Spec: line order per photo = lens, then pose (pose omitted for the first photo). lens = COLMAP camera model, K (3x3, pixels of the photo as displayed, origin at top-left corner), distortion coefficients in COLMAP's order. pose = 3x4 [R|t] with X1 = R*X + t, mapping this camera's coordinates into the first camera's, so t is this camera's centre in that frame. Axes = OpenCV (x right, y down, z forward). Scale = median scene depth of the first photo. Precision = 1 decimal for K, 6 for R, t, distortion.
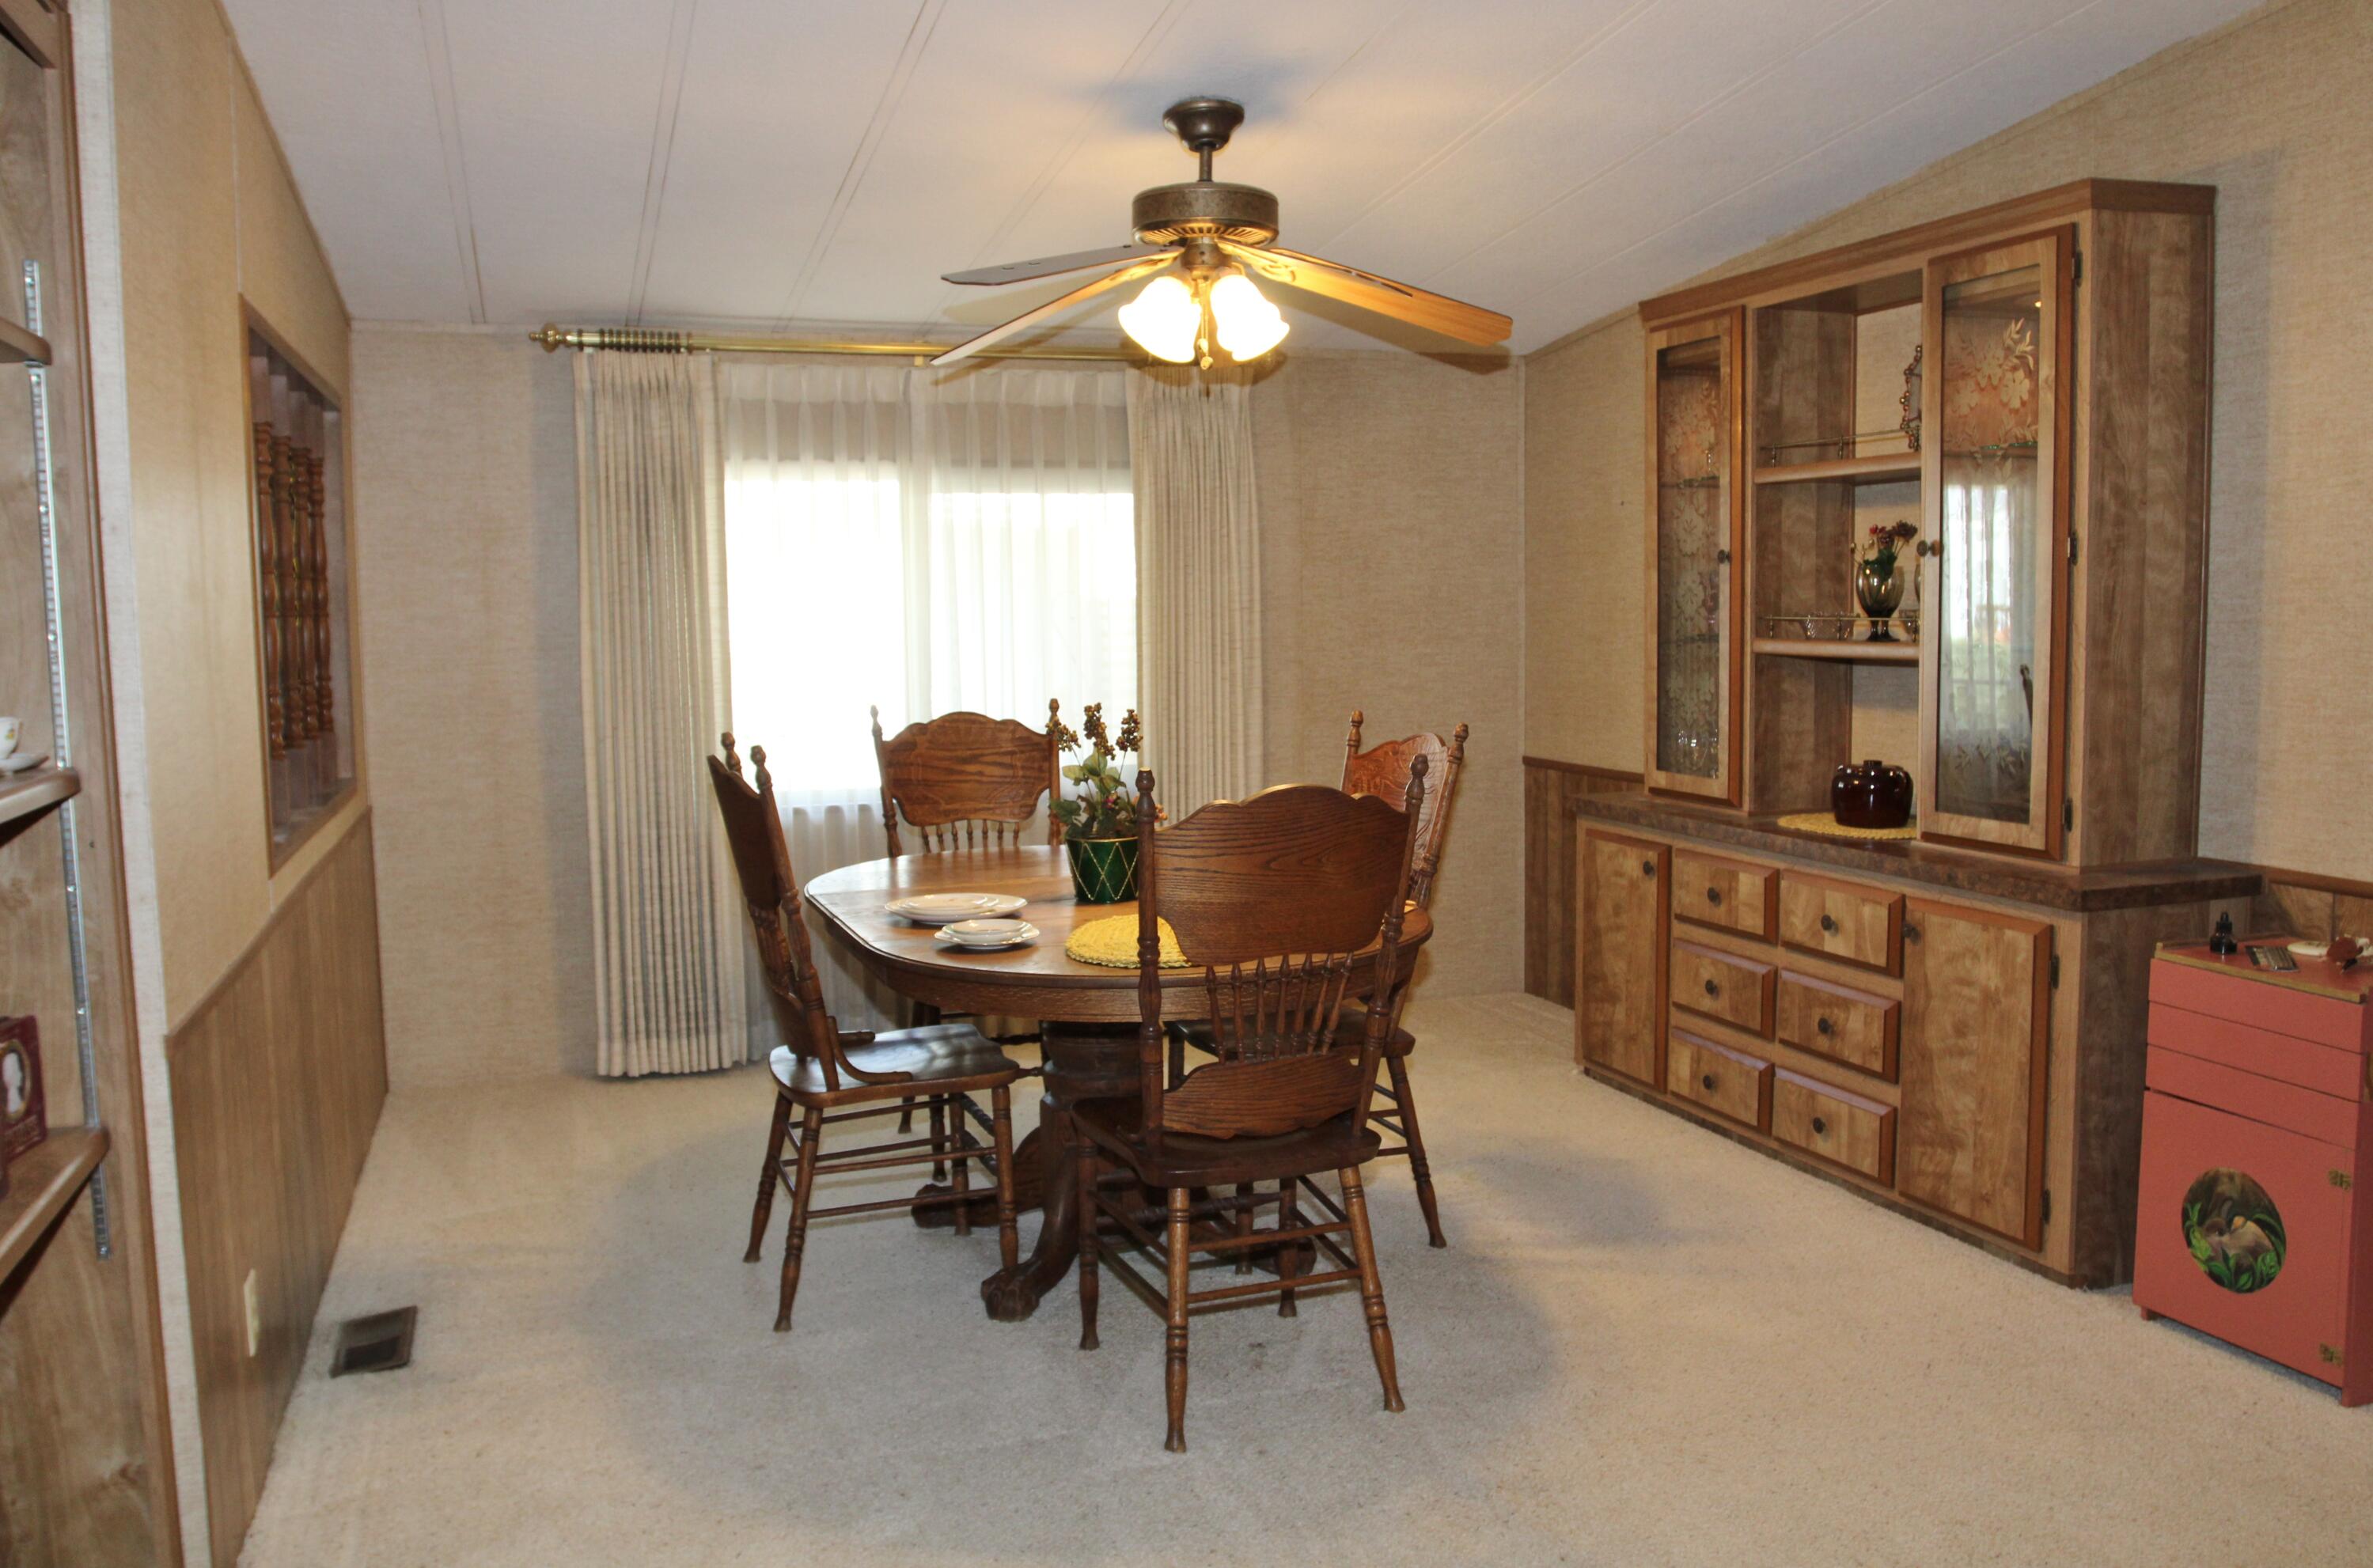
lens RADIAL K [[1874.1, 0, 1195.6], [0, 1874.1, 791.6], [0, 0, 1]] dist [-0.091579, 0.065276]
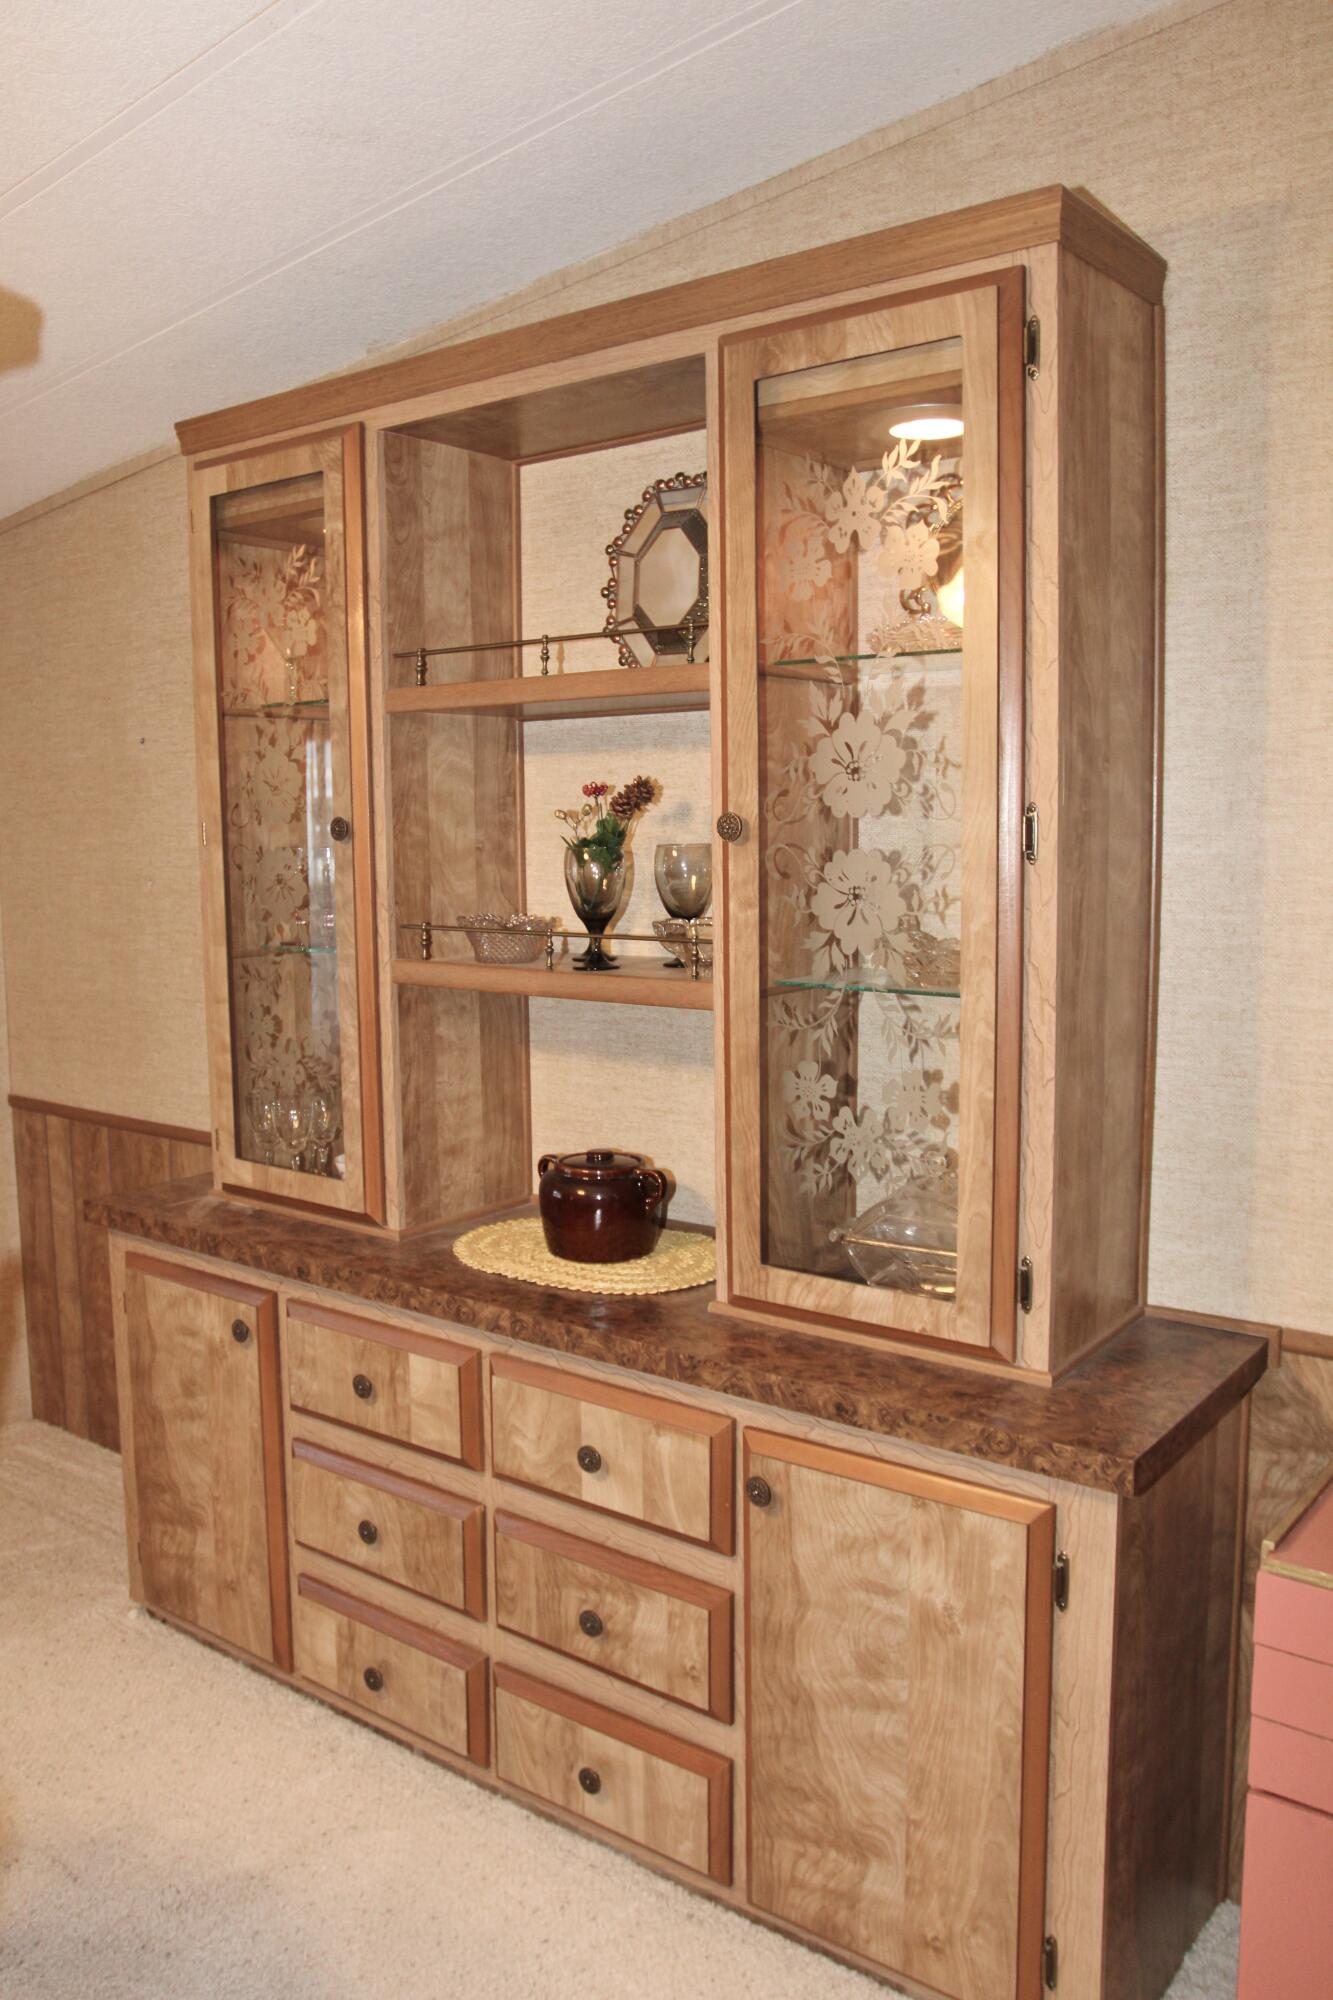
lens RADIAL K [[1564.8, 0, 671.5], [0, 1564.8, 979.8], [0, 0, 1]] dist [-0.092670, 0.060637]
pose [[0.831650, -0.050741, 0.552977, 0.088160], [0.053503, 0.998505, 0.011156, -0.077801], [-0.552717, 0.020308, 0.833122, 0.519127]]
